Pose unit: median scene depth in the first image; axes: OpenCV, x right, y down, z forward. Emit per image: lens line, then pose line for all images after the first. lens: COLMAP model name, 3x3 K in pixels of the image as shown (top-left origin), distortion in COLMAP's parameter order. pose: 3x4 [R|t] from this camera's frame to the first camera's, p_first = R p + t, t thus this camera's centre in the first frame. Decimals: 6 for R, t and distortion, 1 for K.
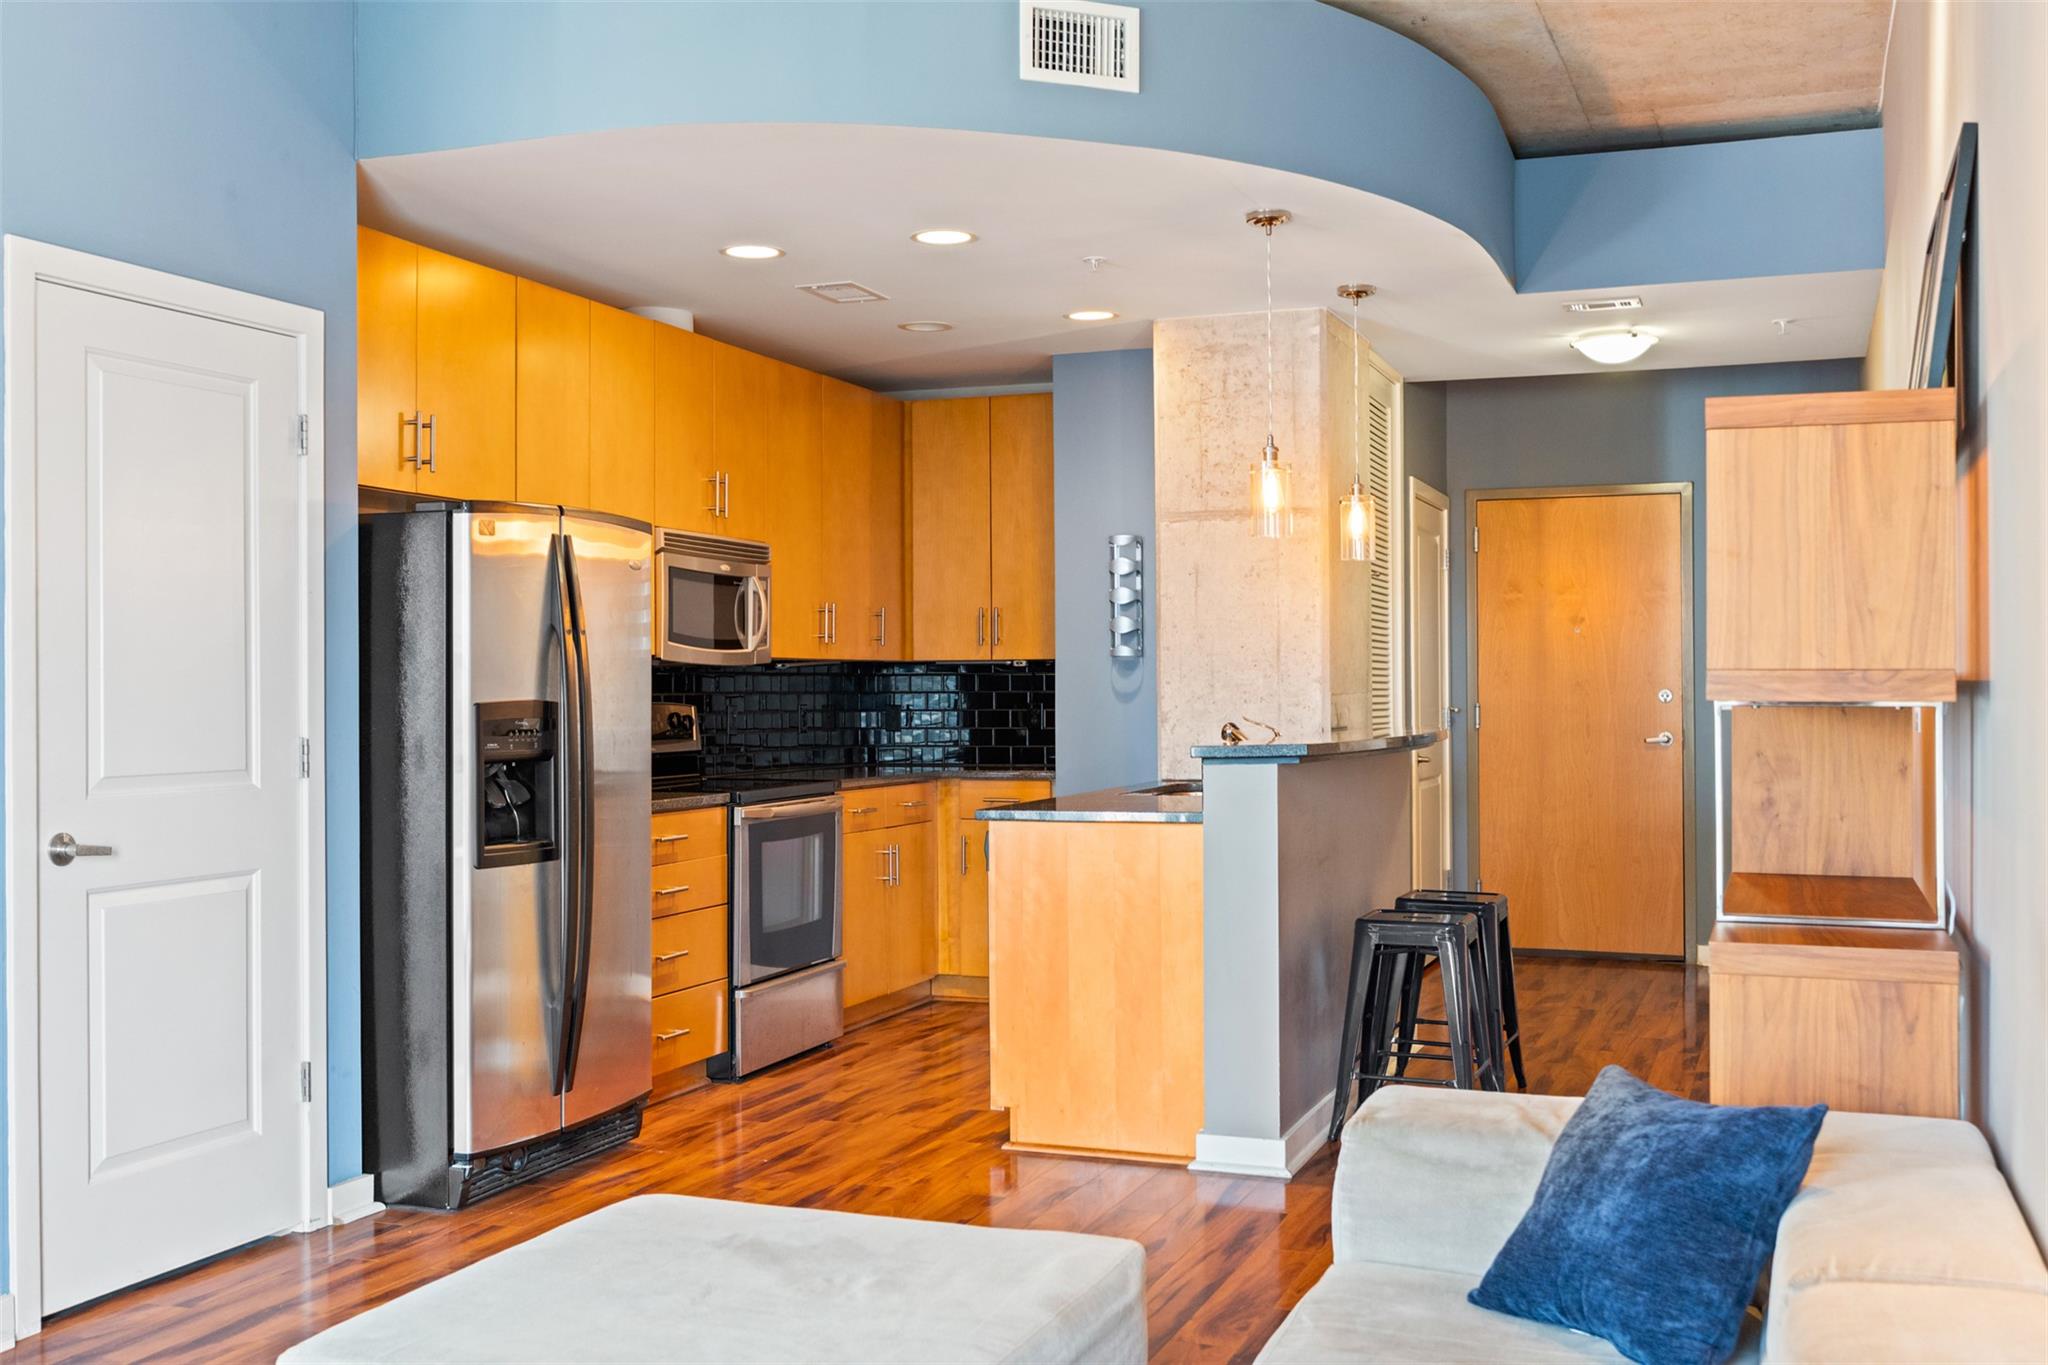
lens RADIAL K [[2051.0, 0, 1010.2], [0, 2051.0, 679.4], [0, 0, 1]] dist [-0.003639, 0.000000]
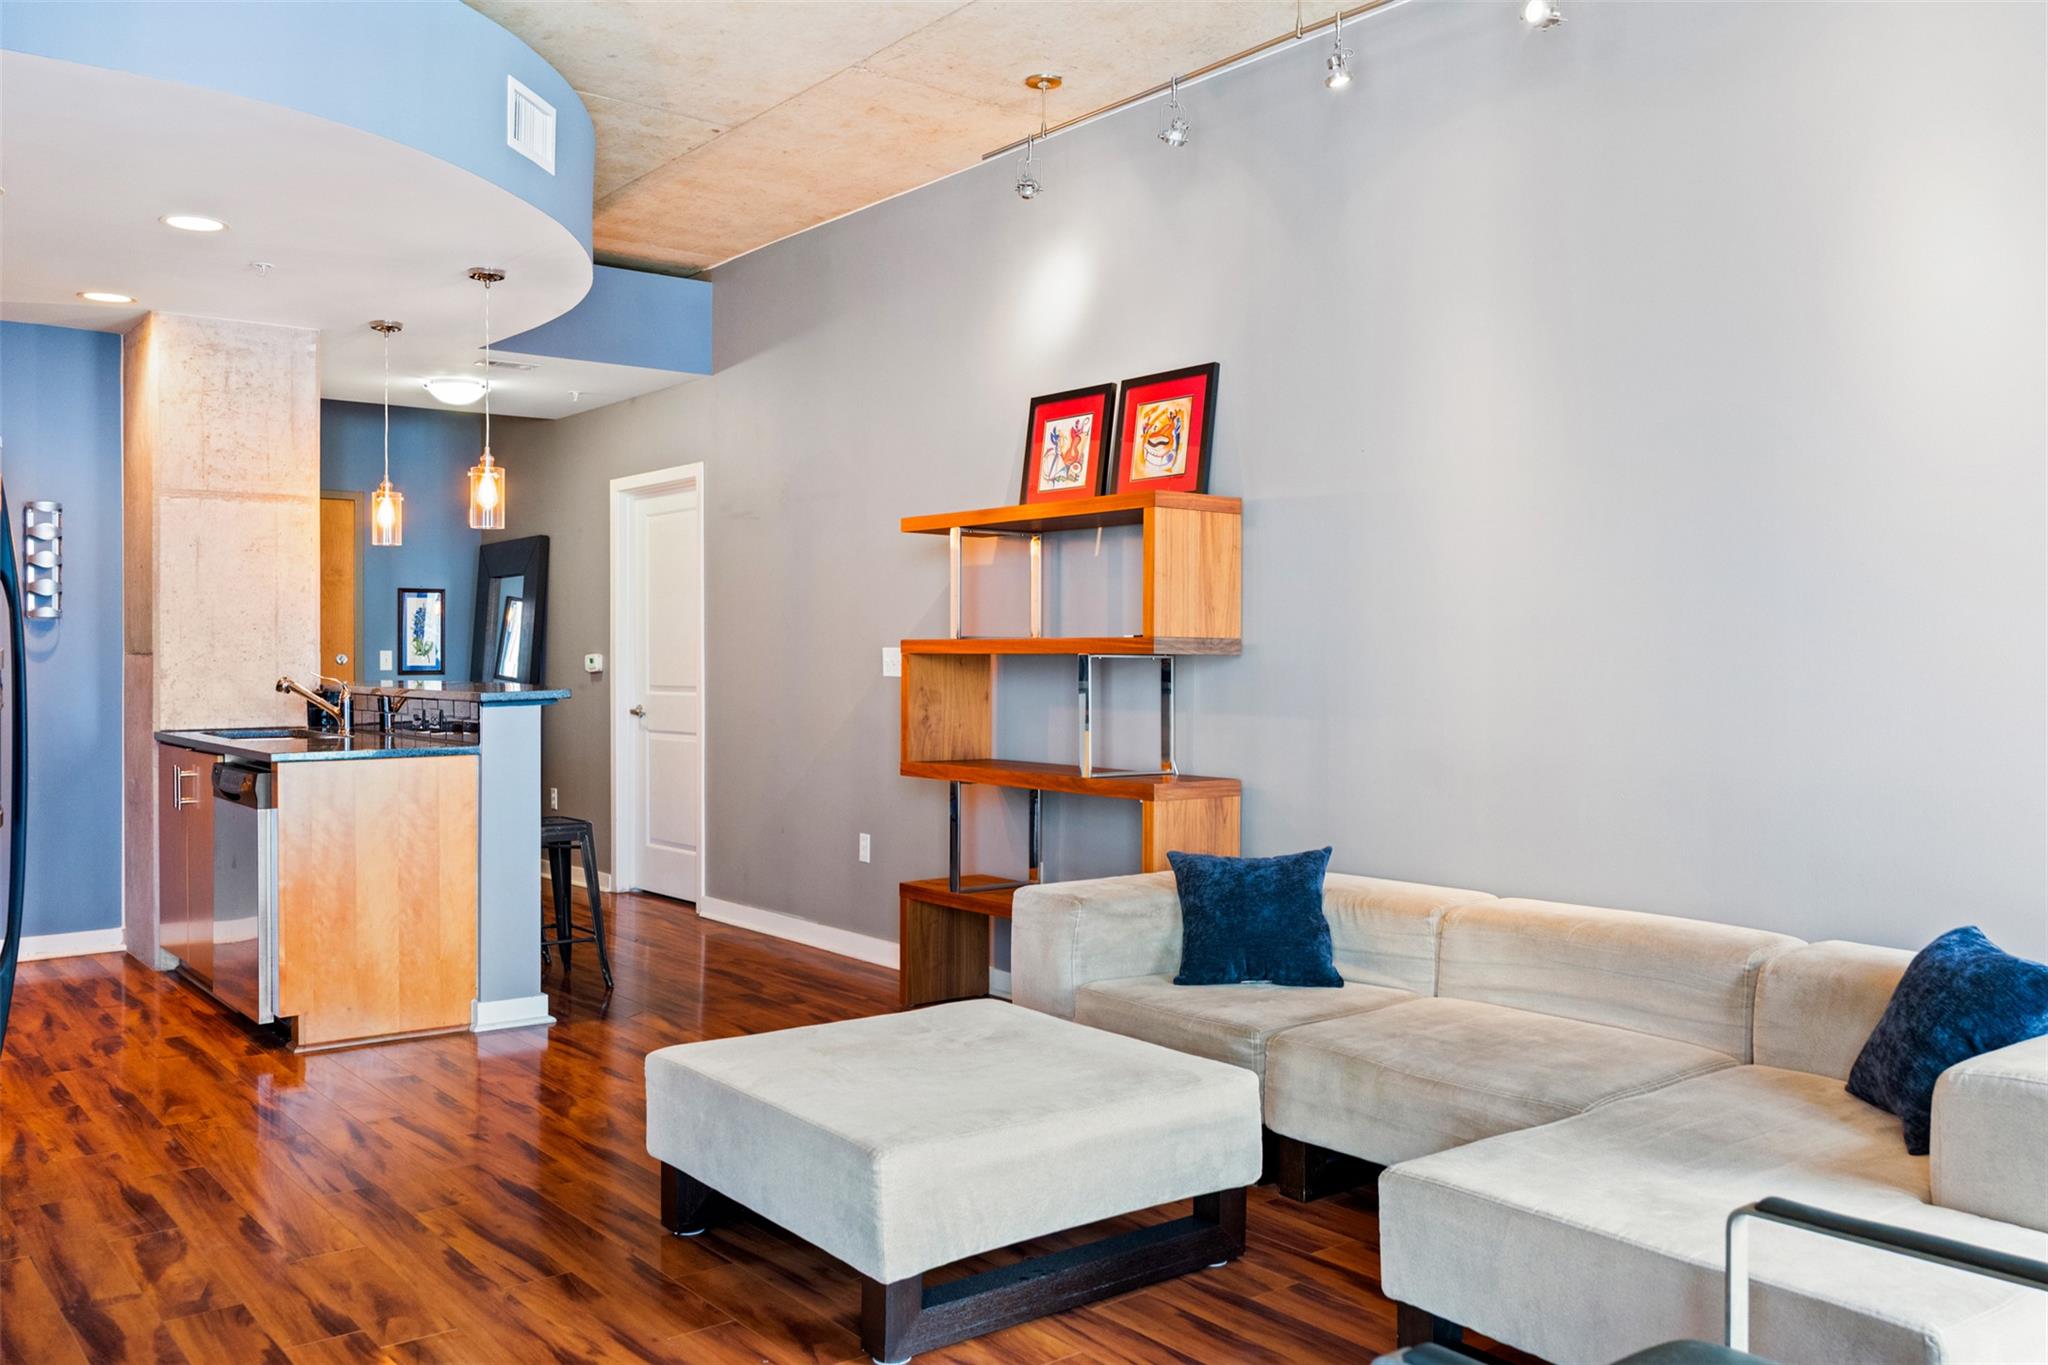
lens RADIAL K [[1654.8, 0, 1031.1], [0, 1654.8, 661.5], [0, 0, 1]] dist [-0.016781, -0.001686]
pose [[0.507991, 0.003886, 0.861353, -0.453401], [-0.007519, 0.999972, -0.000077, 0.008346], [-0.861329, -0.006437, 0.508006, 0.151972]]
